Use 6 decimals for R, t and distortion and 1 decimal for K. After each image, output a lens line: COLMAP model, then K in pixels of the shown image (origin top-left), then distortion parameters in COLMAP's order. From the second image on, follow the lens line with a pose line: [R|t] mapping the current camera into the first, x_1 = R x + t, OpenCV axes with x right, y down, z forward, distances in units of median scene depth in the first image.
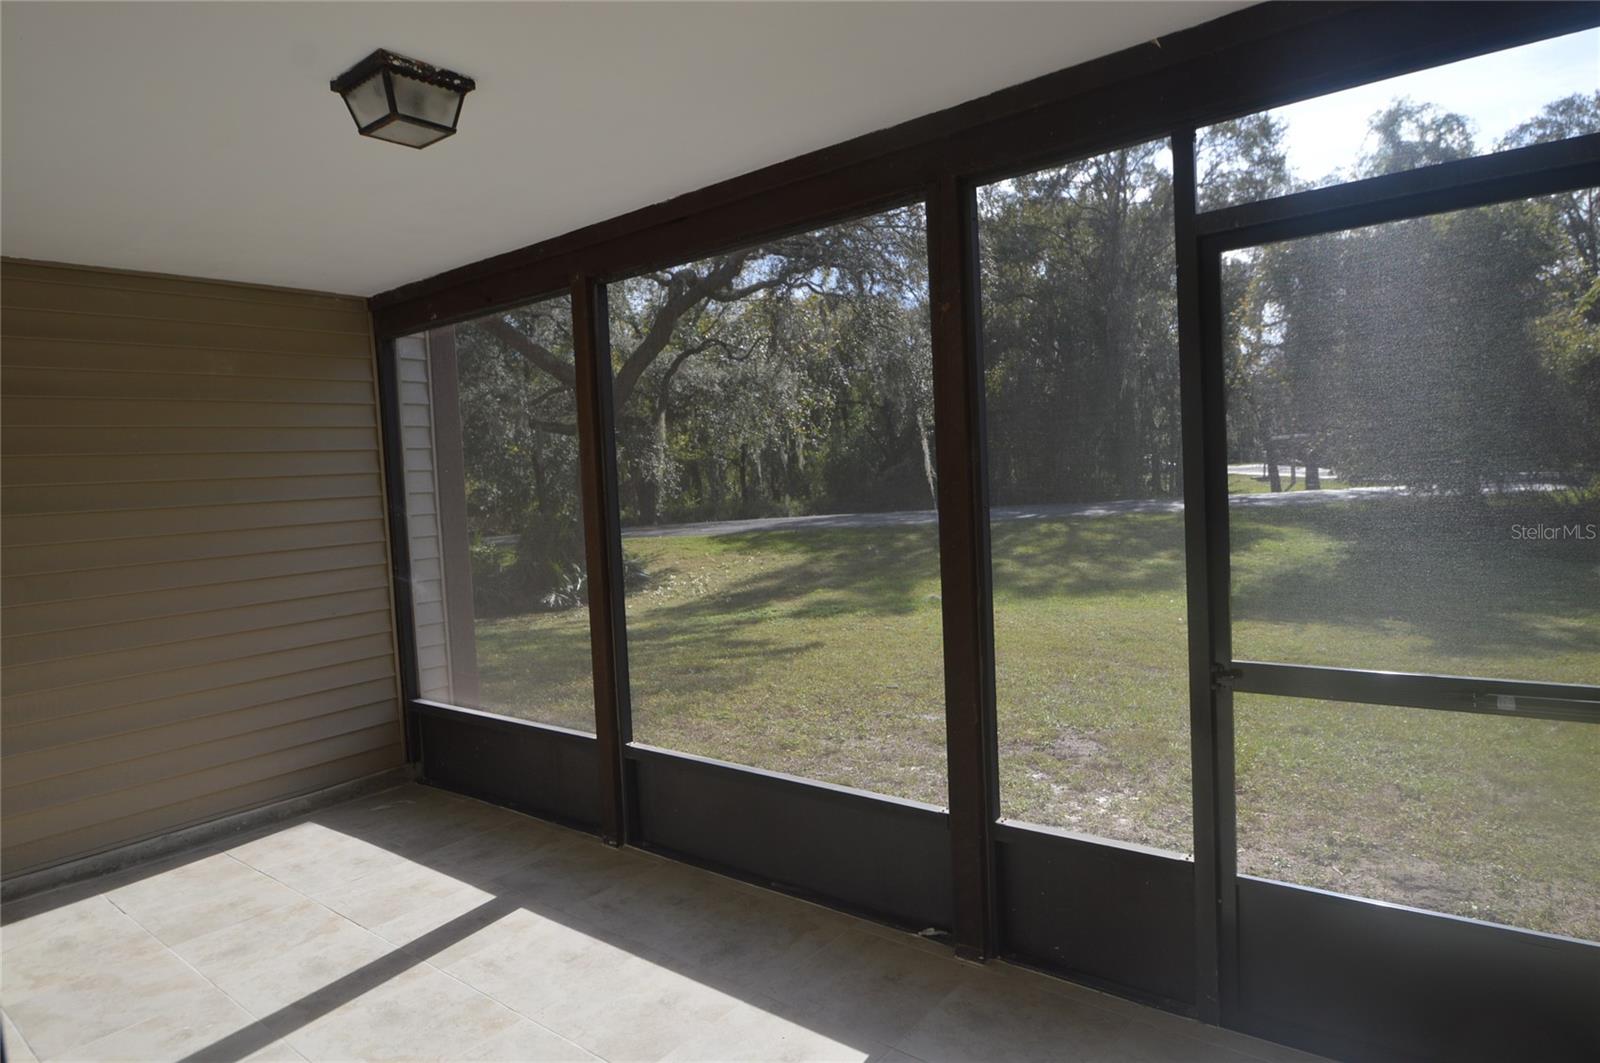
lens RADIAL K [[916.5, 0, 804.5], [0, 916.5, 525.6], [0, 0, 1]] dist [-0.019008, -0.005079]
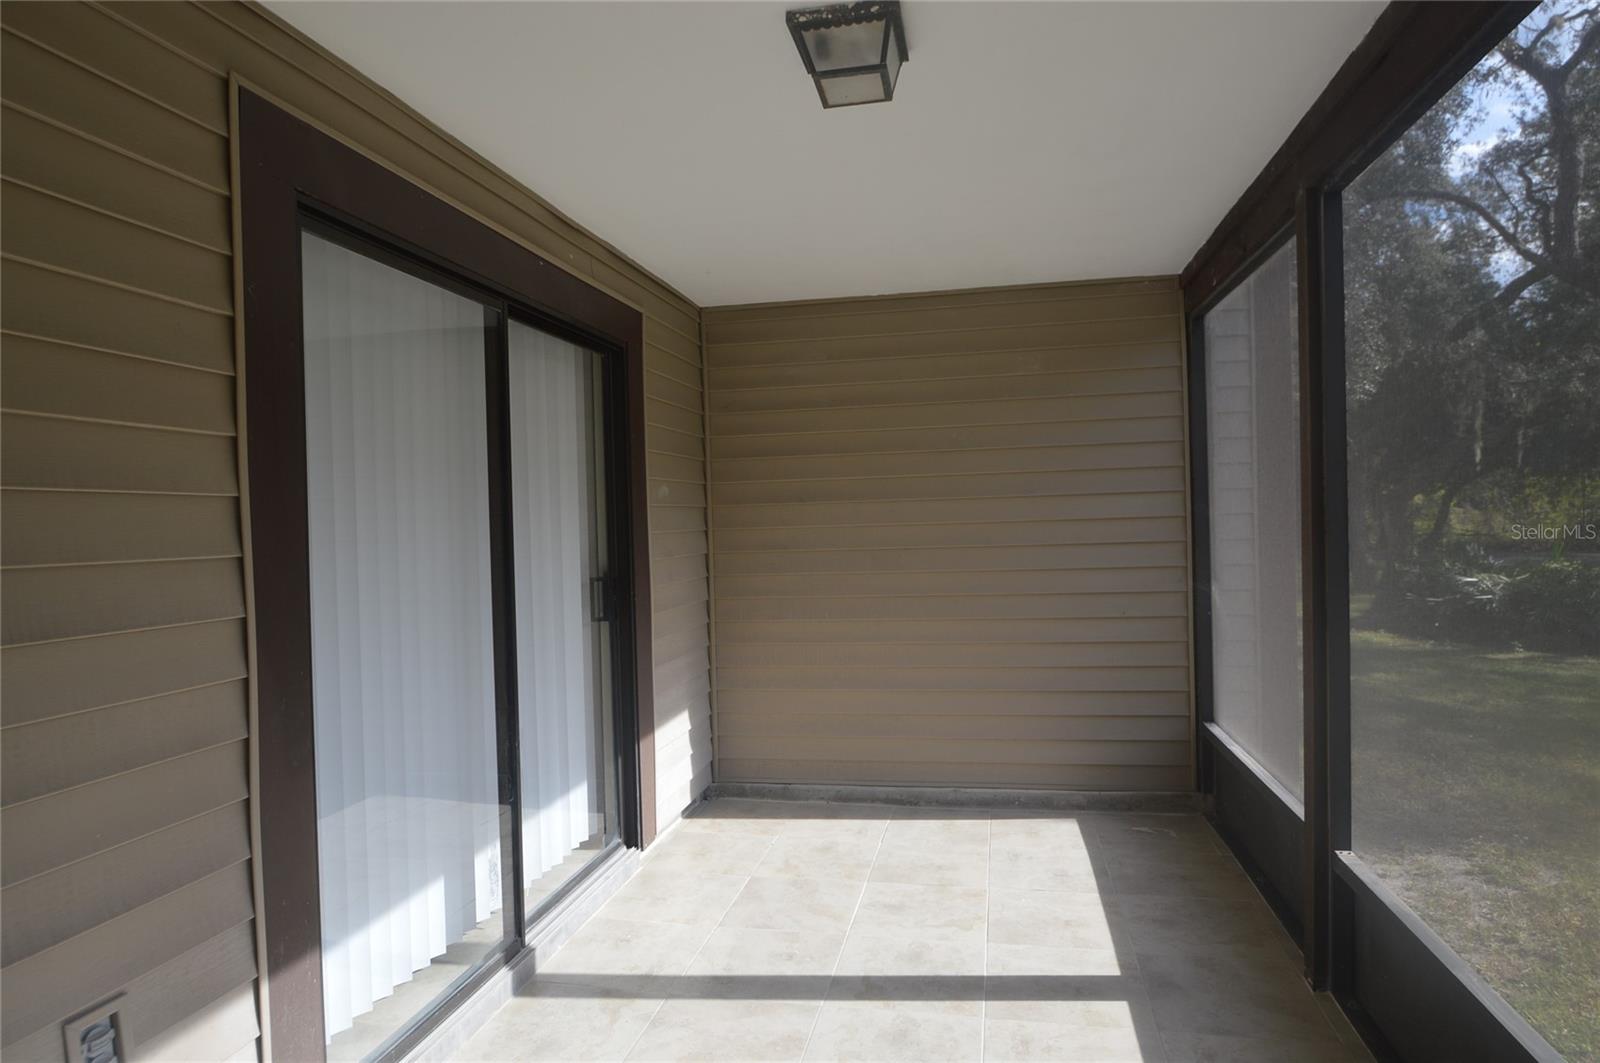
lens RADIAL K [[916.5, 0, 805.2], [0, 916.5, 535.9], [0, 0, 1]] dist [-0.019008, -0.005079]
pose [[0.454901, 0.053552, -0.888931, 0.222406], [-0.040271, 0.998406, 0.039540, -0.011667], [0.889631, 0.017811, 0.456332, 0.324072]]
